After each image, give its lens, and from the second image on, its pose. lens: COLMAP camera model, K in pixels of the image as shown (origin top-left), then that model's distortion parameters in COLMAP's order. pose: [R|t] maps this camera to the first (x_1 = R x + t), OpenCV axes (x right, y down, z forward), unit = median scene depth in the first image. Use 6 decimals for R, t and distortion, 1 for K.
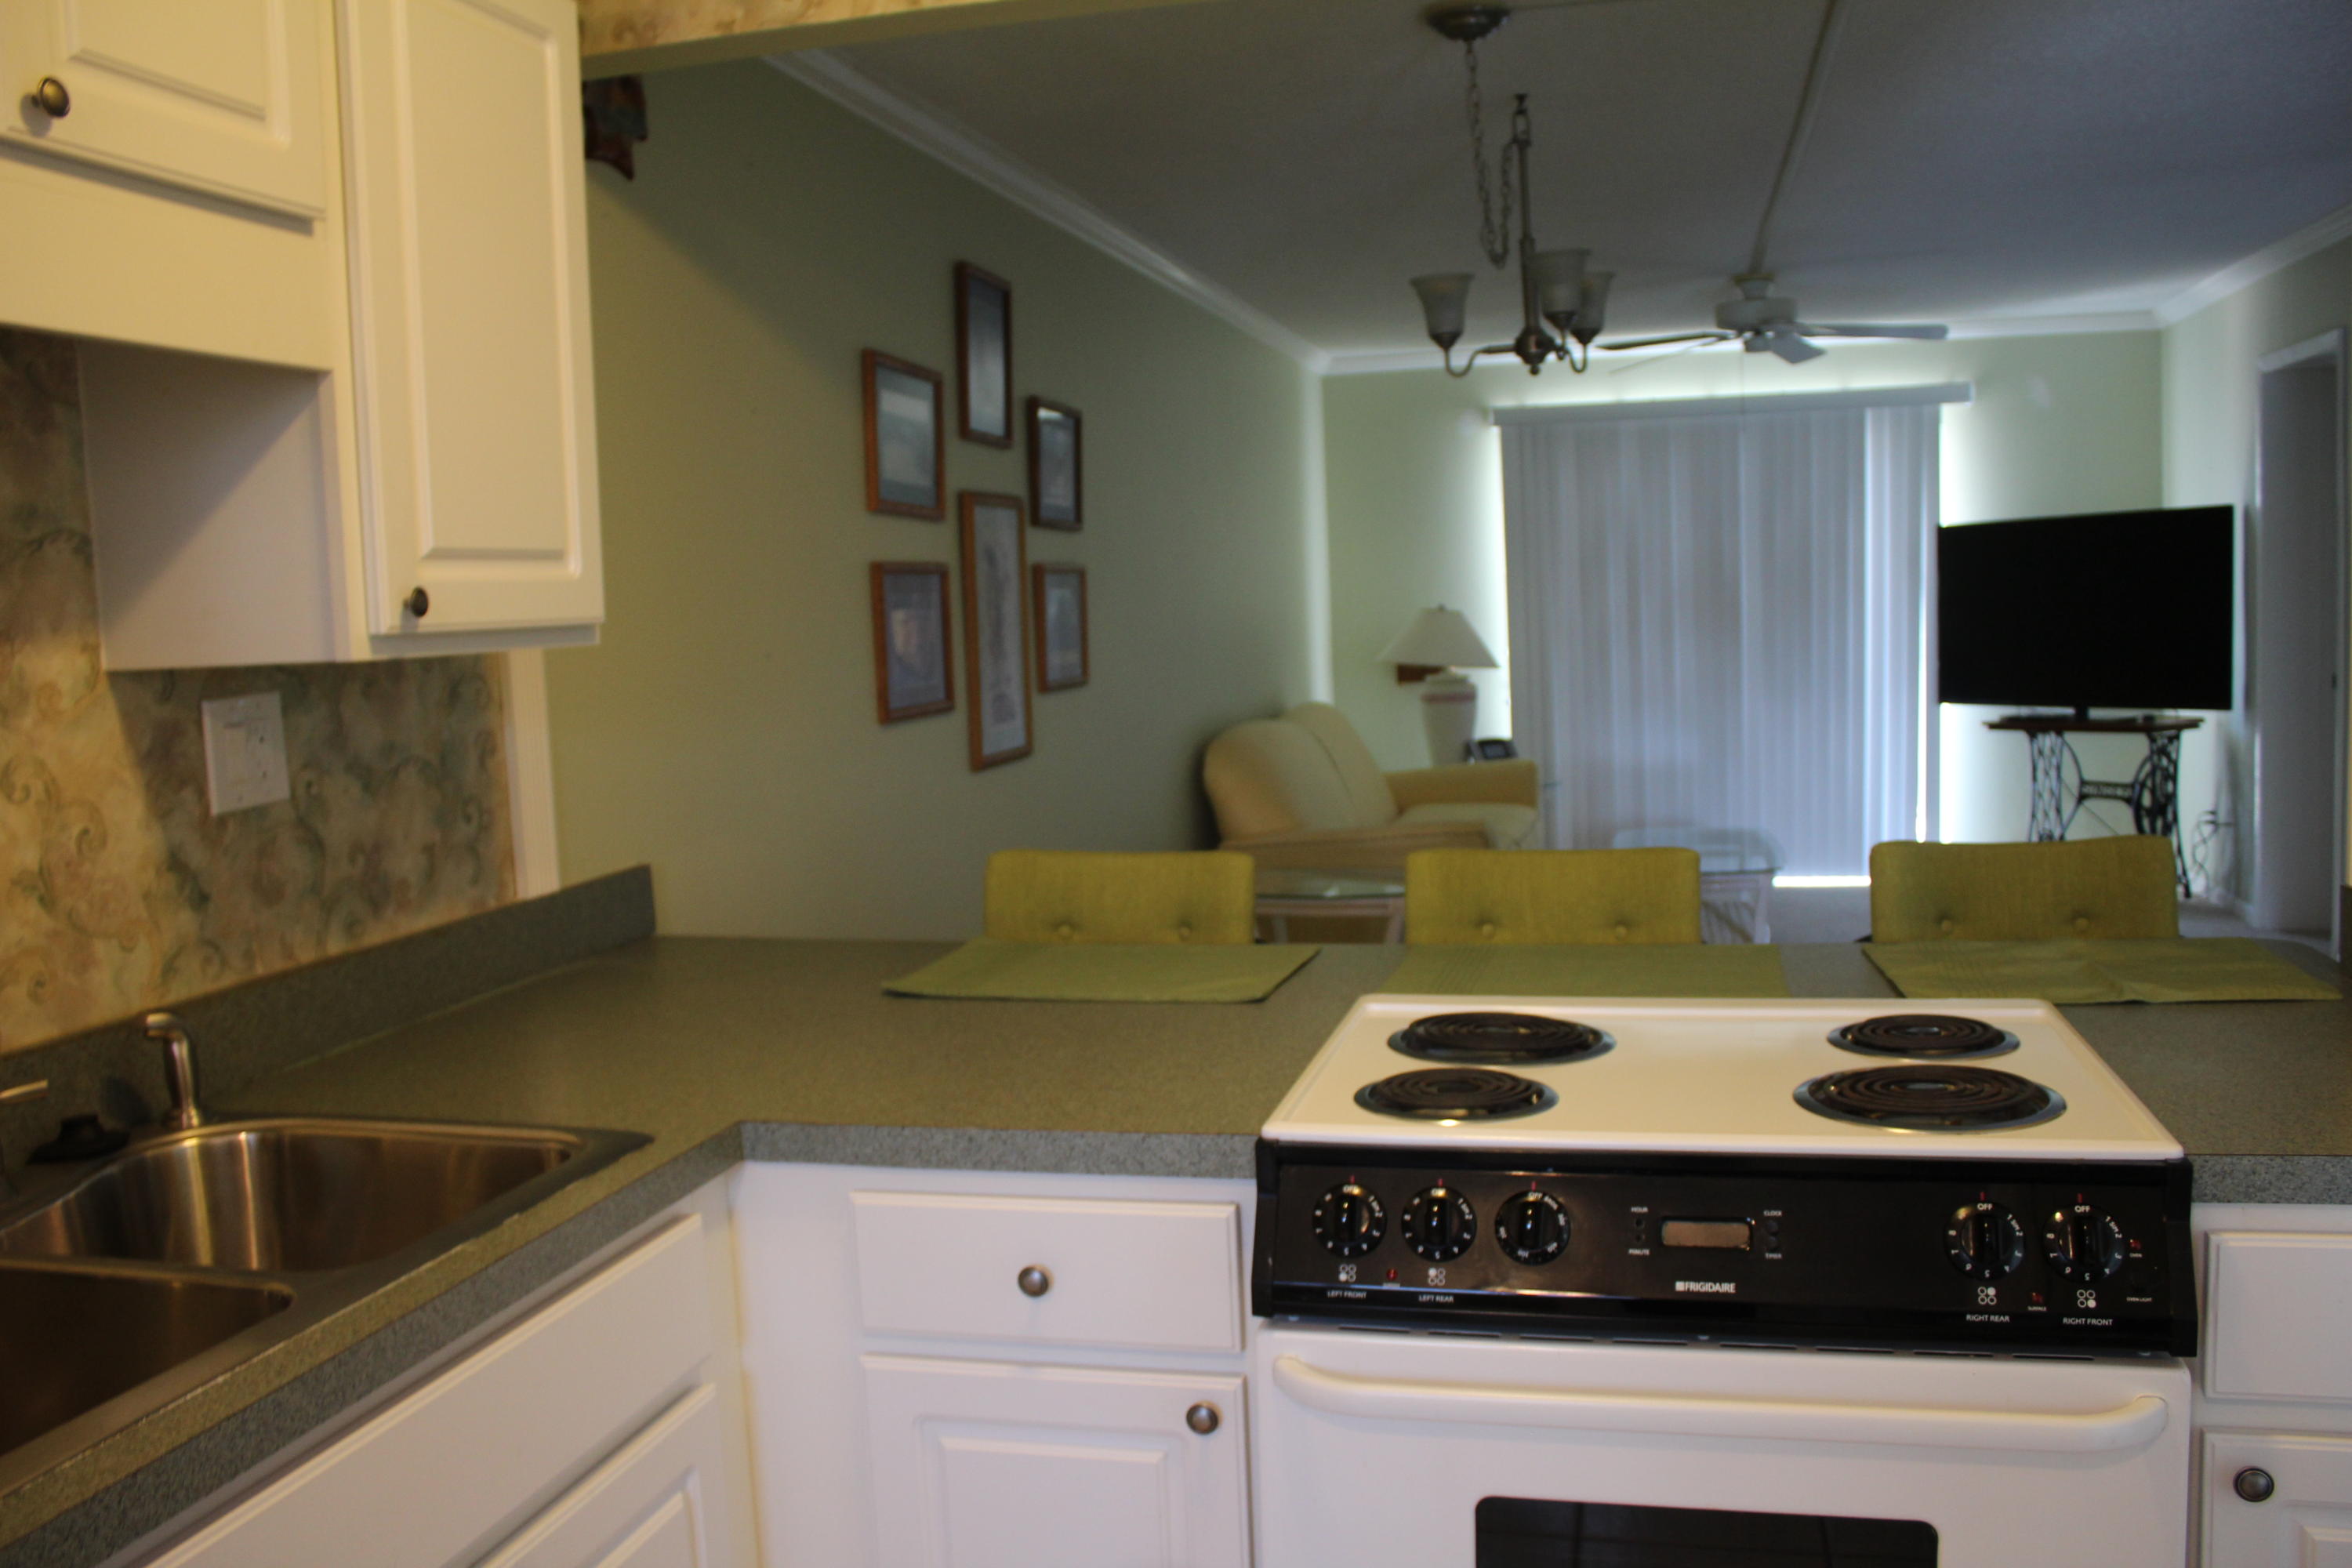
lens RADIAL K [[1993.2, 0, 1176.0], [0, 1993.2, 784.0], [0, 0, 1]] dist [-0.143822, 0.138376]
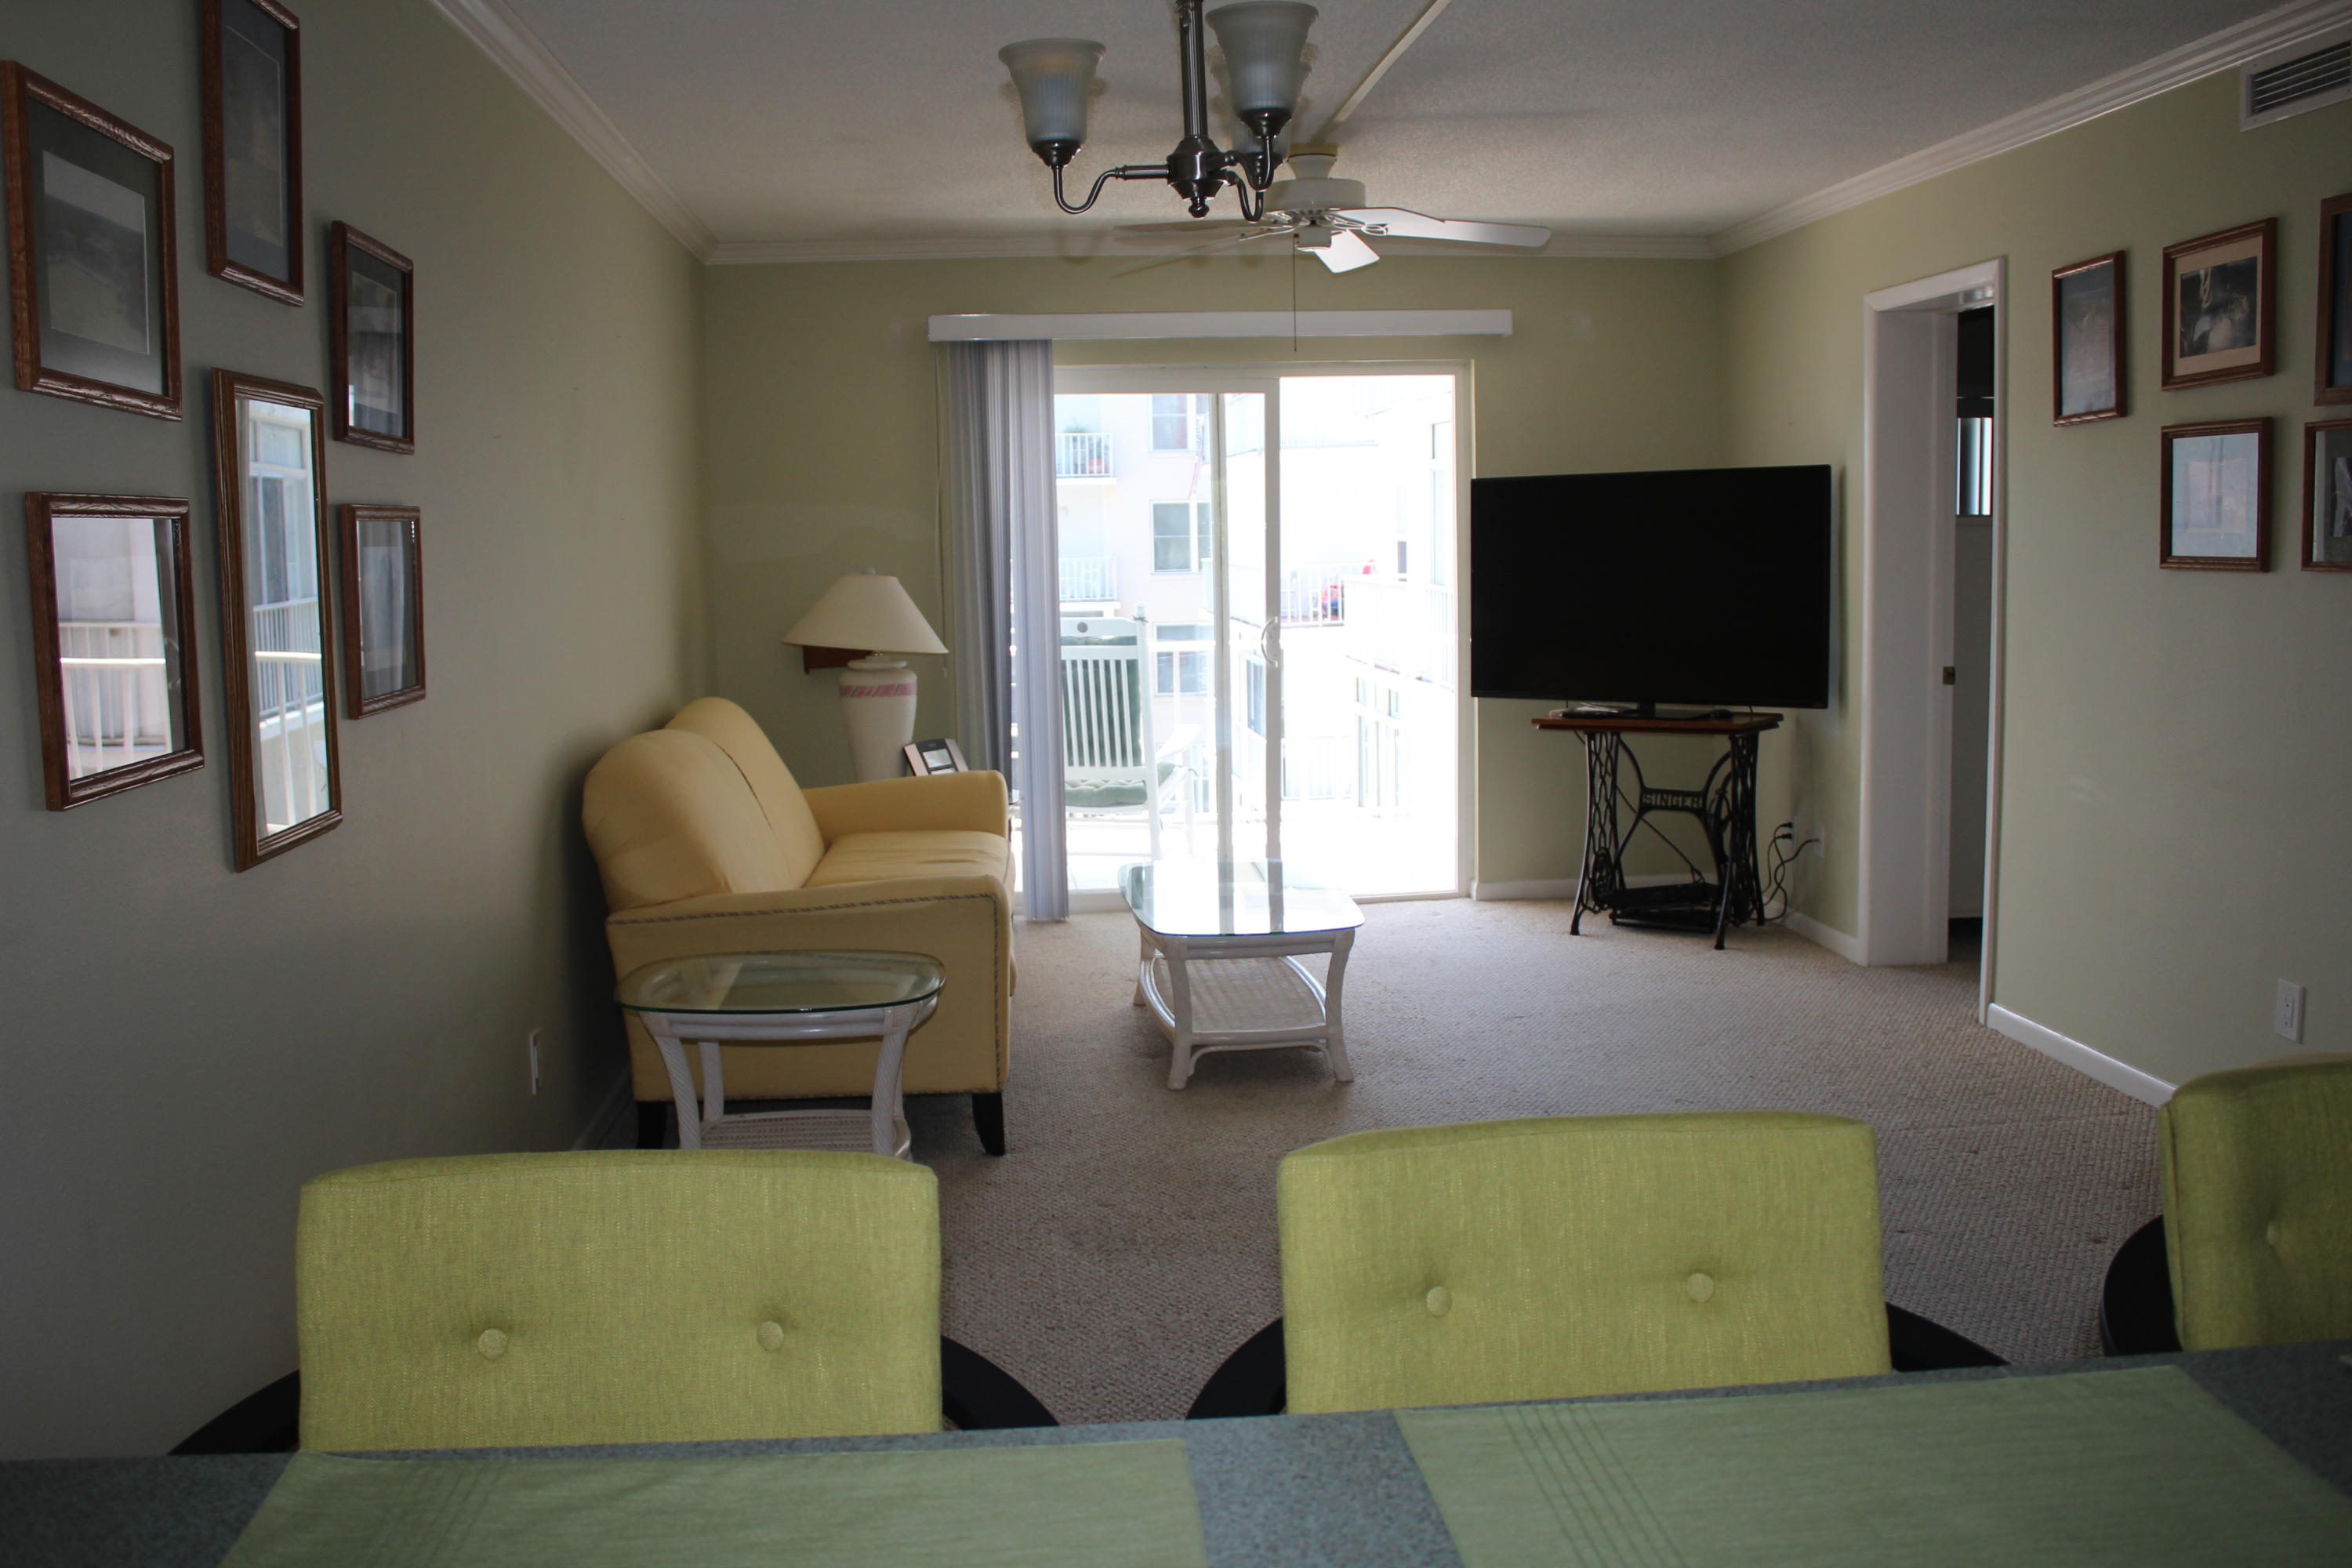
lens RADIAL K [[2137.3, 0, 1176.0], [0, 2137.3, 784.0], [0, 0, 1]] dist [-0.148161, 0.145822]
pose [[0.945092, -0.014717, 0.326474, -0.105350], [0.009574, 0.999804, 0.017353, -0.094445], [-0.326665, -0.013275, 0.945047, 0.871702]]
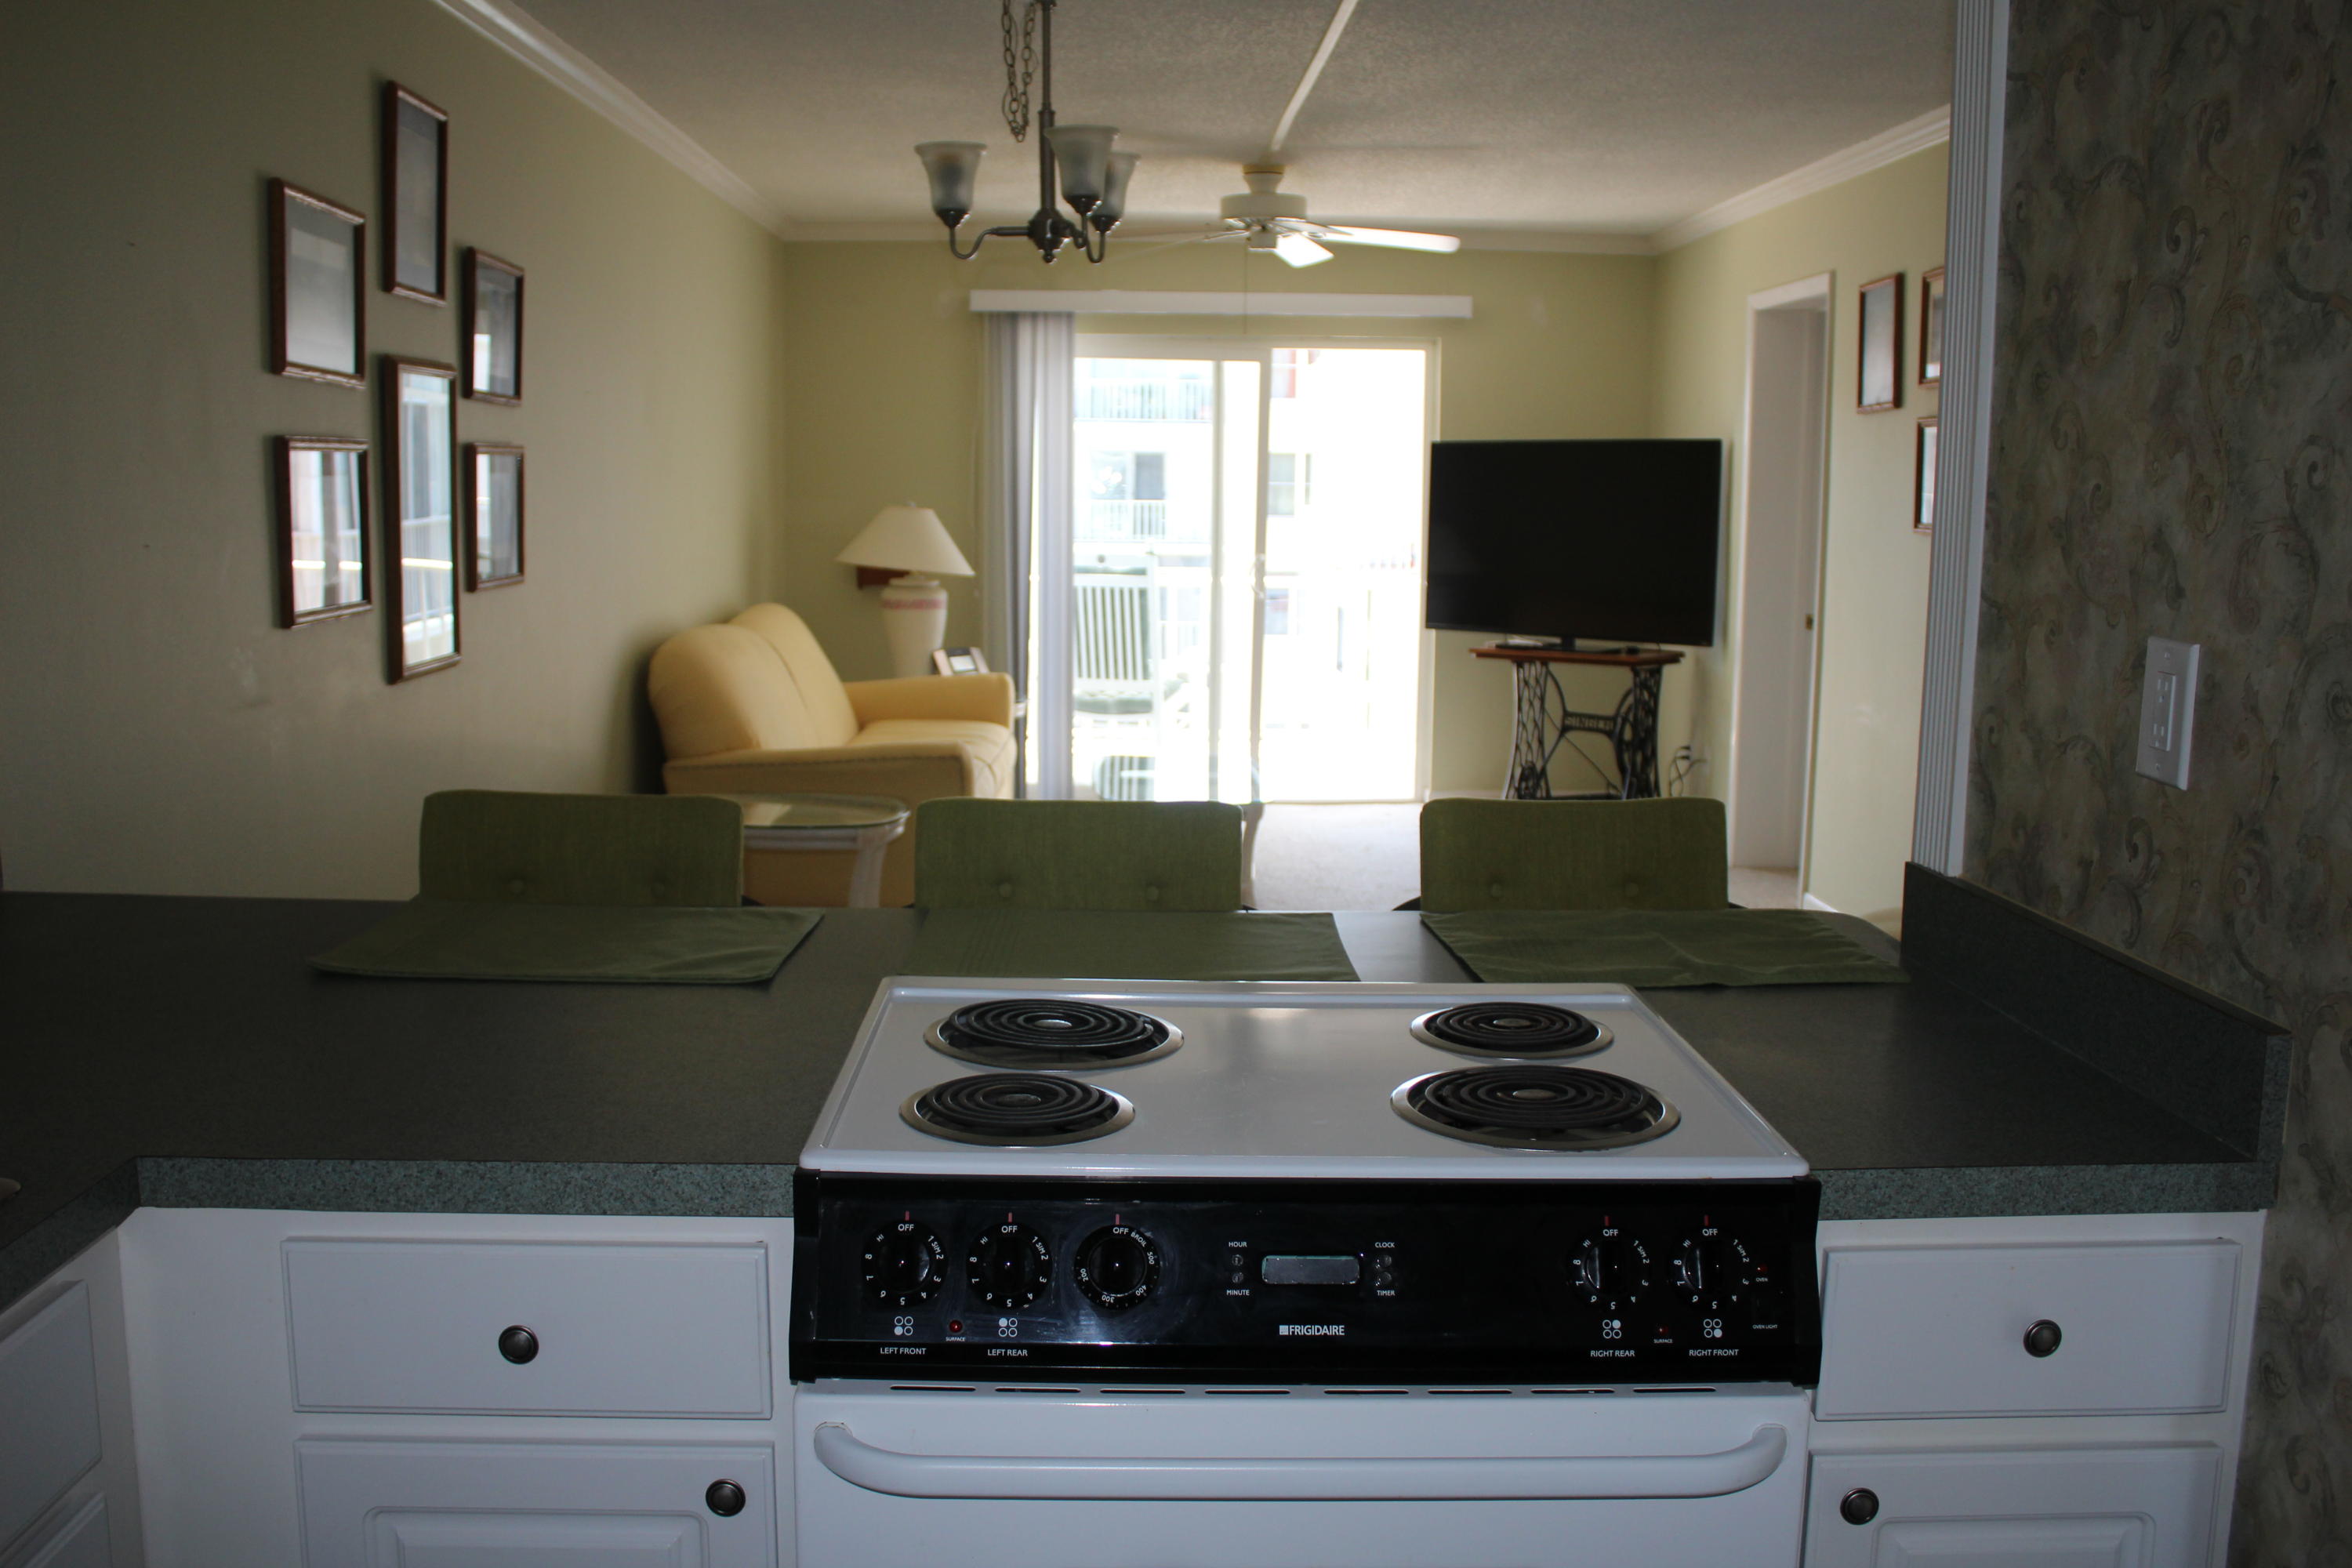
lens RADIAL K [[2137.3, 0, 1176.0], [0, 2137.3, 784.0], [0, 0, 1]] dist [-0.148161, 0.145822]
pose [[0.962777, 0.014396, 0.269912, -0.047228], [-0.026955, 0.998716, 0.042883, -0.027555], [-0.268948, -0.048562, 0.961930, 0.094281]]
